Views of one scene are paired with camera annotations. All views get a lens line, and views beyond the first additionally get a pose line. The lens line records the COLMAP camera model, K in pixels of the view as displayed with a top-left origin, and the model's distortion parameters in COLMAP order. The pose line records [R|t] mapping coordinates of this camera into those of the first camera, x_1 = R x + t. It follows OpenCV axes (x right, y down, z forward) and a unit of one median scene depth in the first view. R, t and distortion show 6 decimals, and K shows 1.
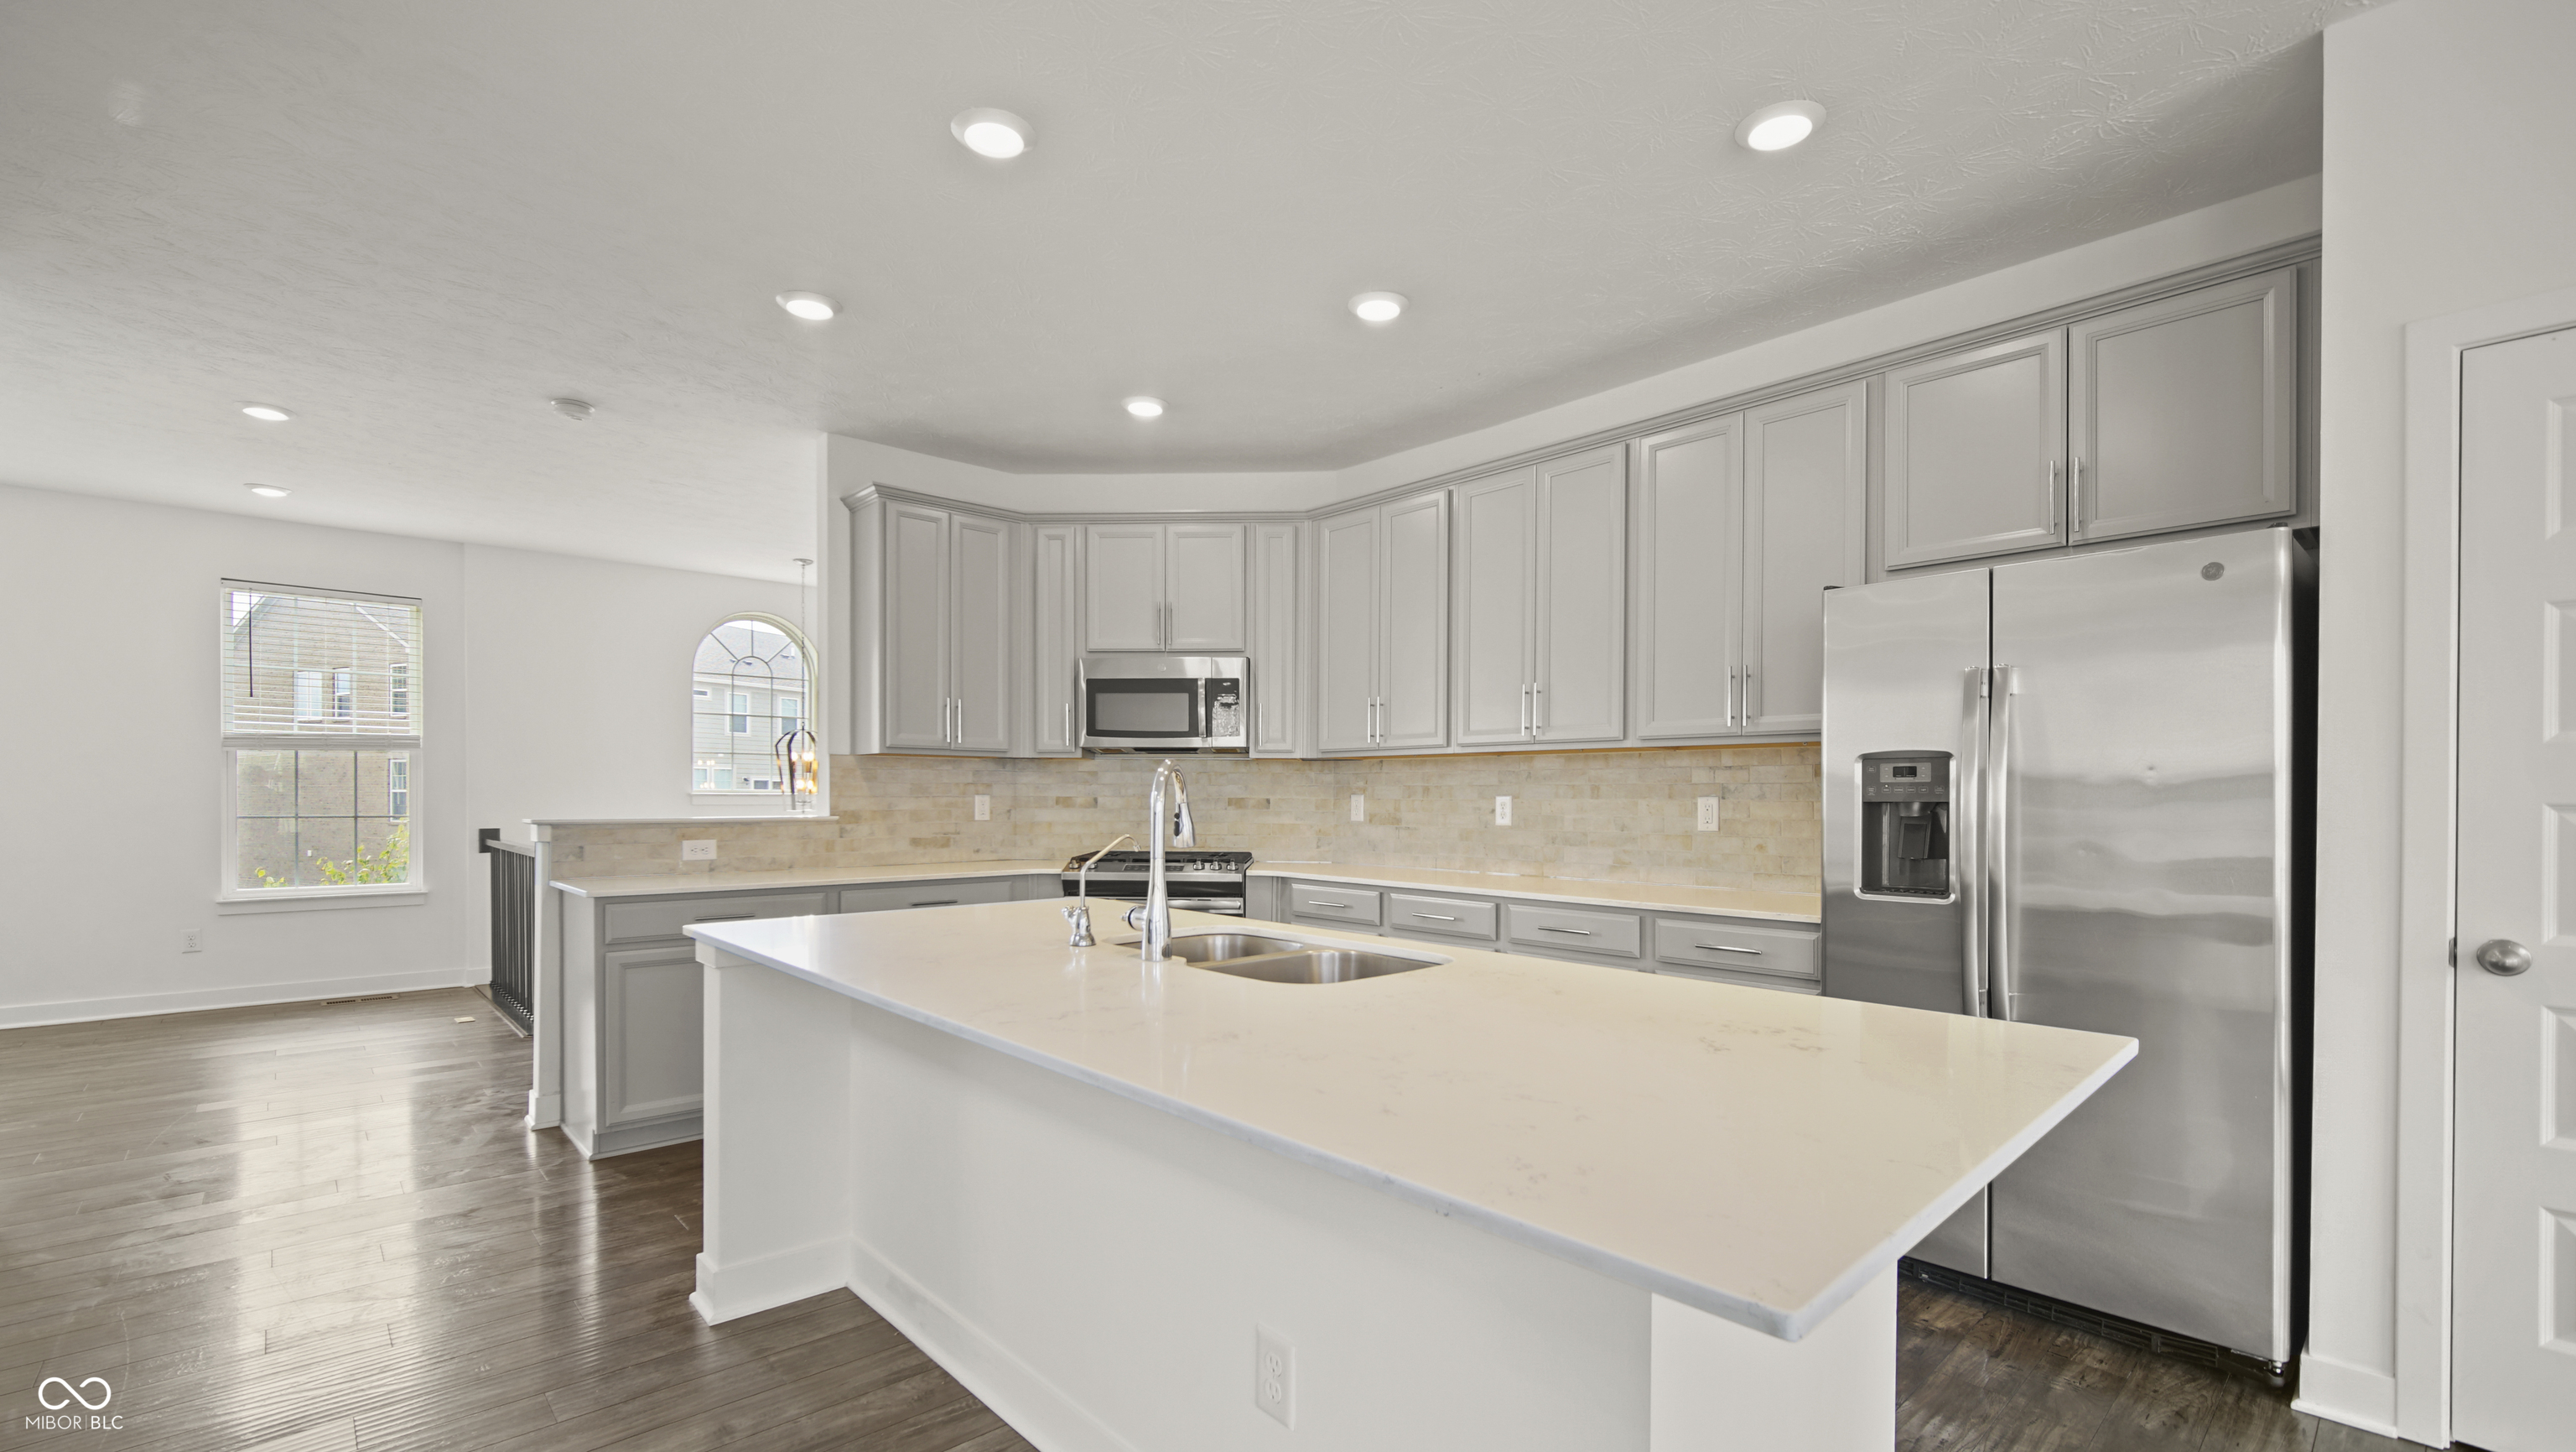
lens RADIAL K [[1093.7, 0, 1287.7], [0, 1093.7, 797.0], [0, 0, 1]] dist [-0.001897, -0.000216]
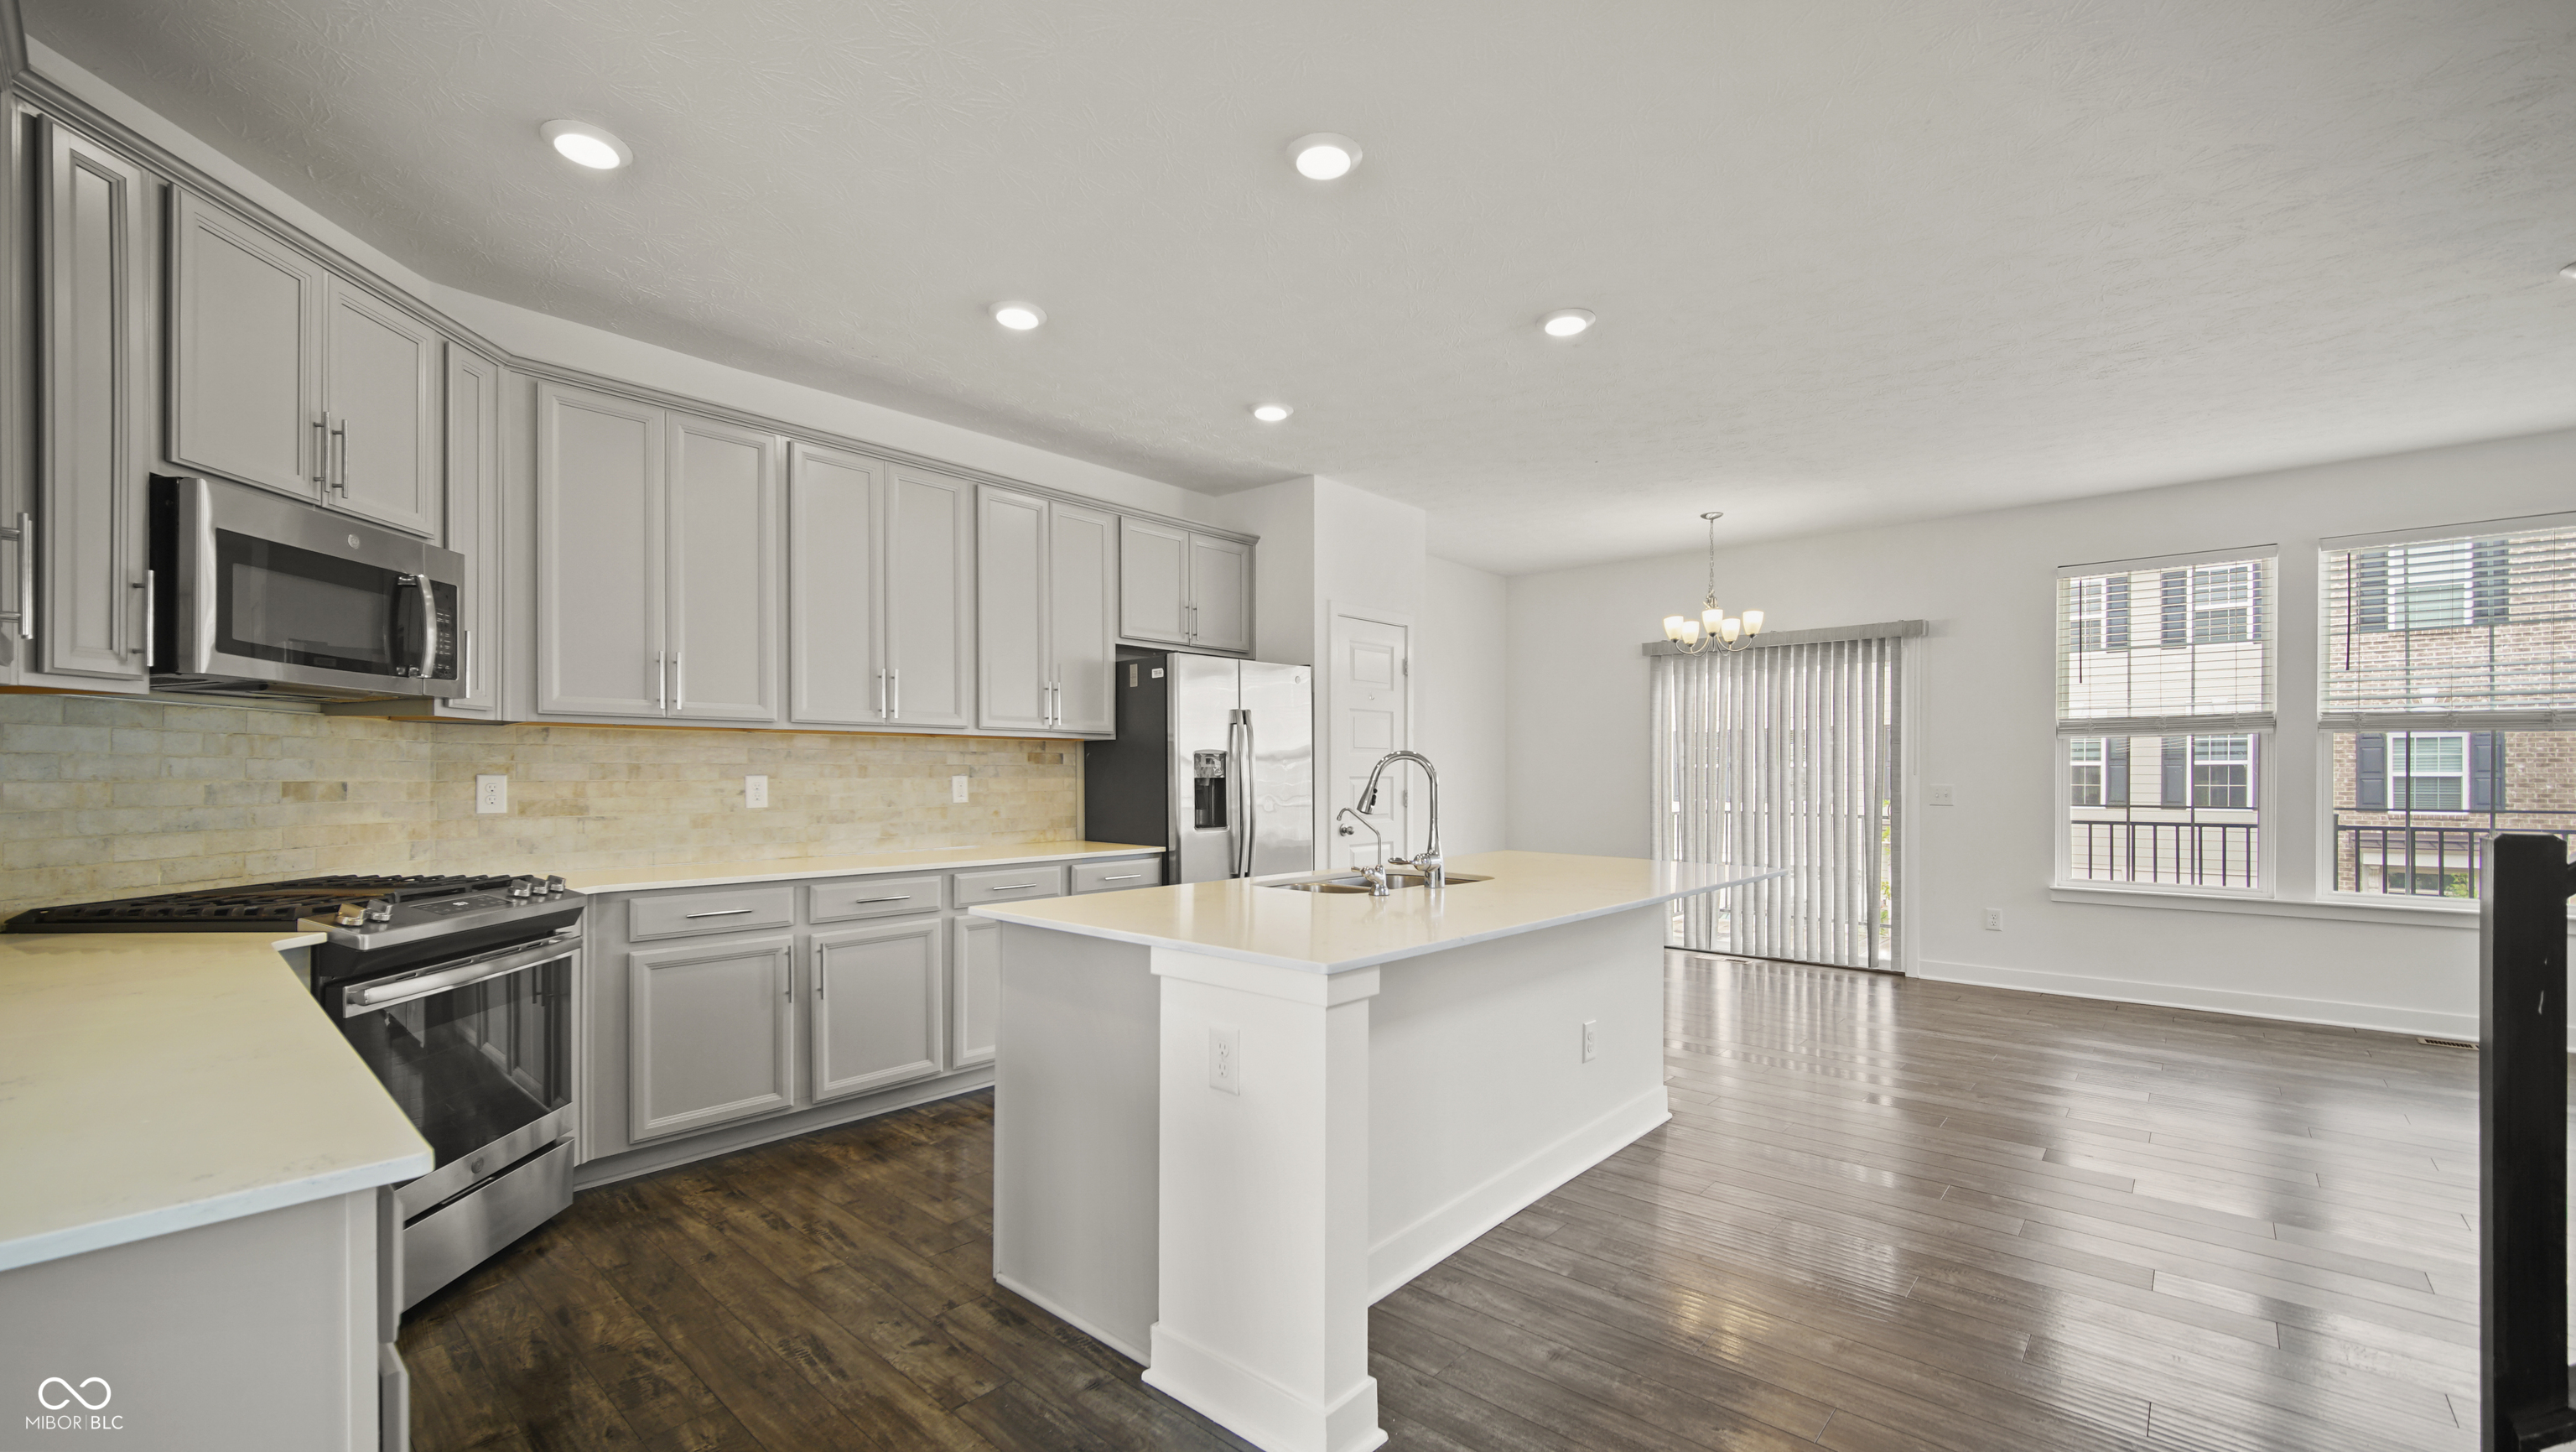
lens RADIAL K [[1023.0, 0, 1278.5], [0, 1023.0, 761.0], [0, 0, 1]] dist [0.000240, 0.000104]
pose [[-0.086264, 0.009960, 0.996223, -0.690472], [0.002629, 0.999949, -0.009769, -0.003780], [-0.996269, 0.001777, -0.086286, 0.619399]]
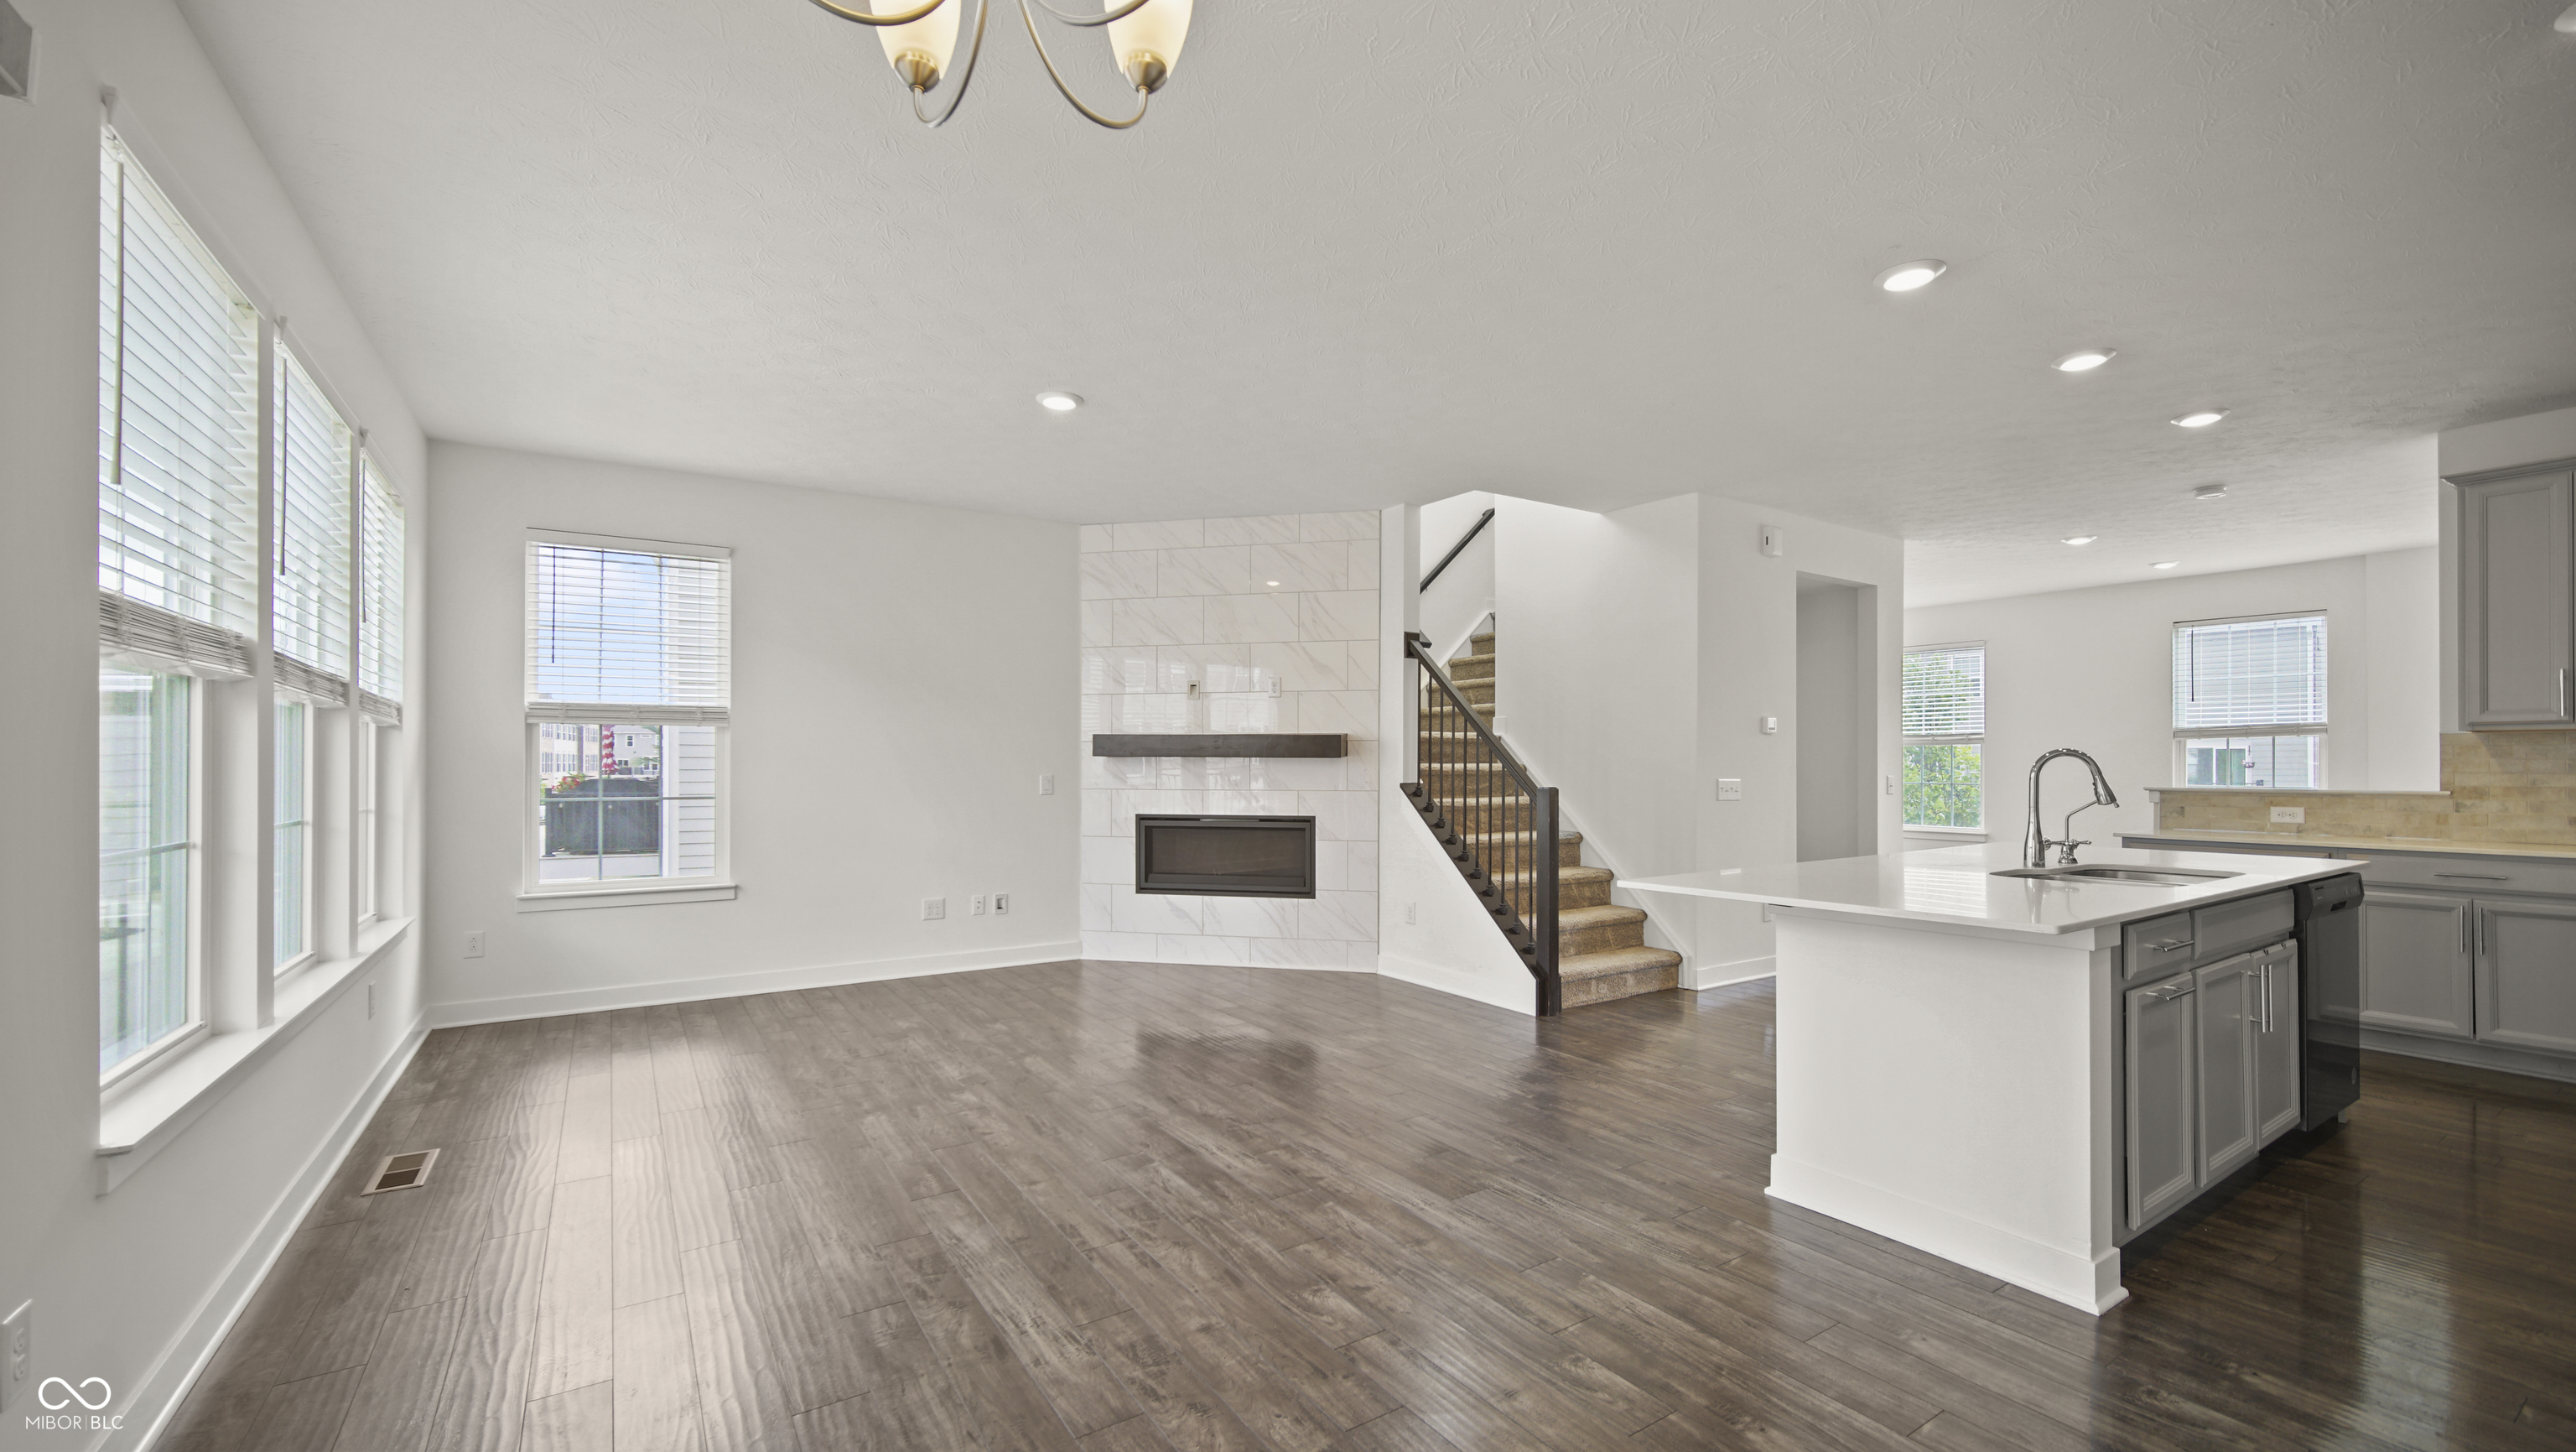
lens RADIAL K [[1023.0, 0, 1278.5], [0, 1023.0, 761.0], [0, 0, 1]] dist [0.000240, 0.000104]
pose [[-0.165335, -0.007121, -0.986212, 0.771834], [-0.003764, 0.999971, -0.006590, -0.001022], [0.986230, 0.002622, -0.165357, 0.052720]]
